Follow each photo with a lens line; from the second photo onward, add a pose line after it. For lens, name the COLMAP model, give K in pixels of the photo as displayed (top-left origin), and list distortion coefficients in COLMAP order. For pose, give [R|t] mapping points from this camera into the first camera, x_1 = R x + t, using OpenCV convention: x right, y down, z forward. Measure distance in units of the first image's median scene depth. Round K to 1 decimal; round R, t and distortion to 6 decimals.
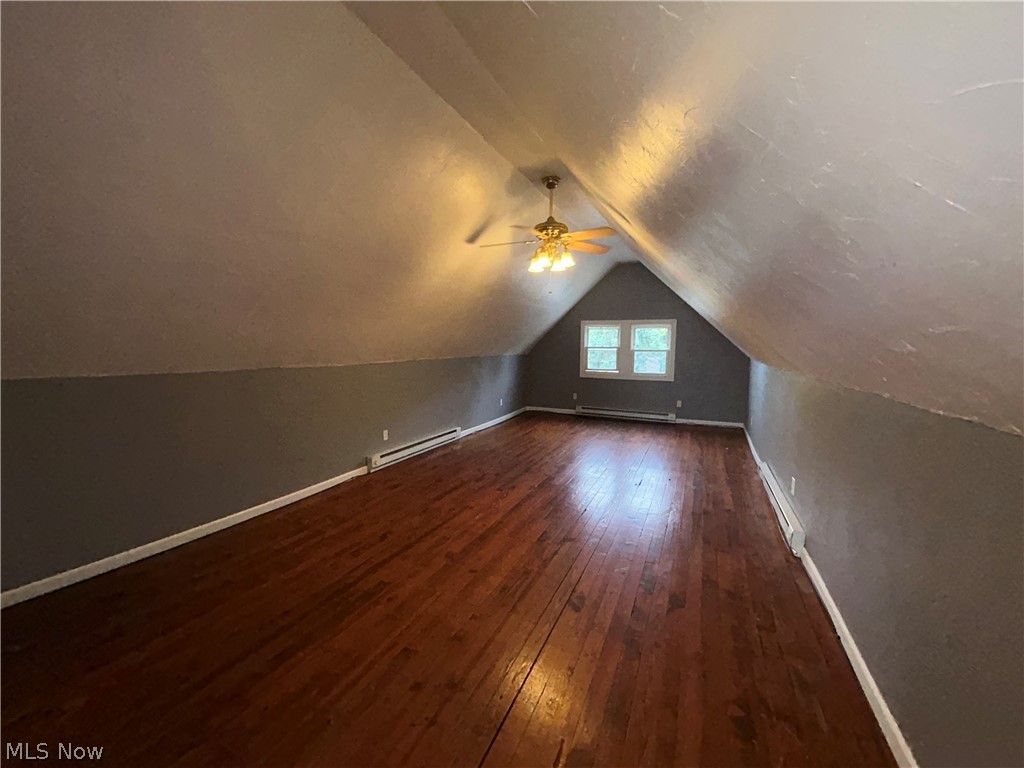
lens RADIAL K [[416.2, 0, 511.0], [0, 416.2, 385.0], [0, 0, 1]] dist [-0.000087, 0.000757]
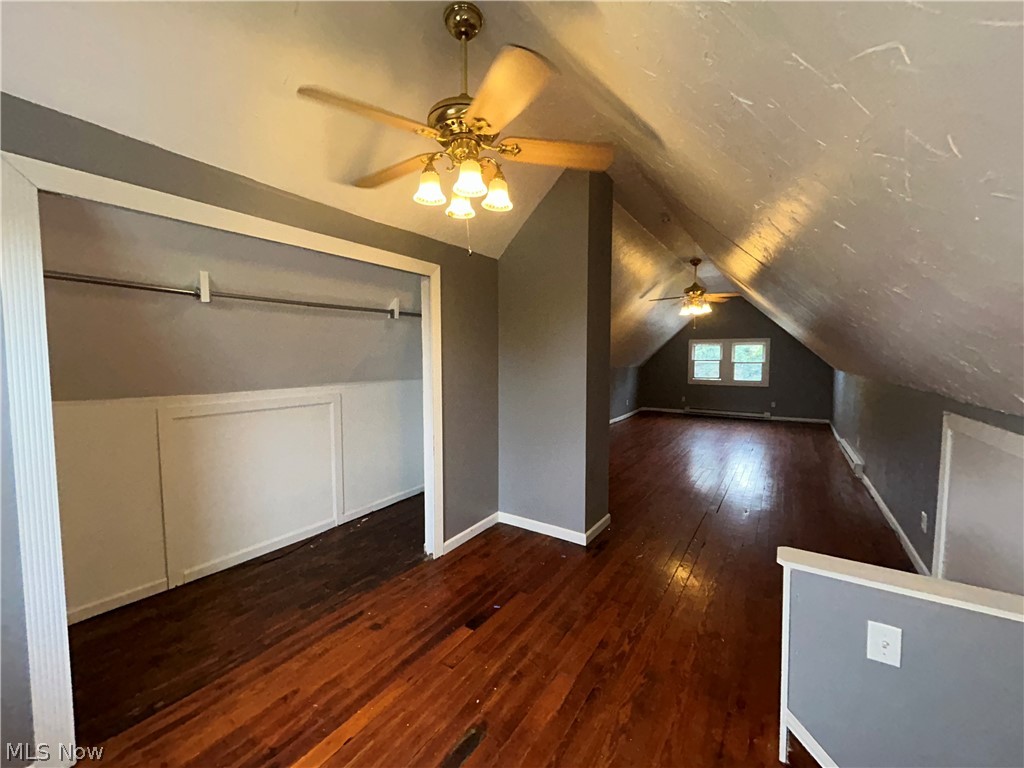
lens RADIAL K [[416.2, 0, 511.9], [0, 416.2, 382.9], [0, 0, 1]] dist [-0.000087, 0.000757]
pose [[0.988324, 0.000818, -0.152364, -0.189936], [-0.006611, 0.999274, -0.037515, 0.032955], [0.152223, 0.038084, 0.987612, -0.376252]]
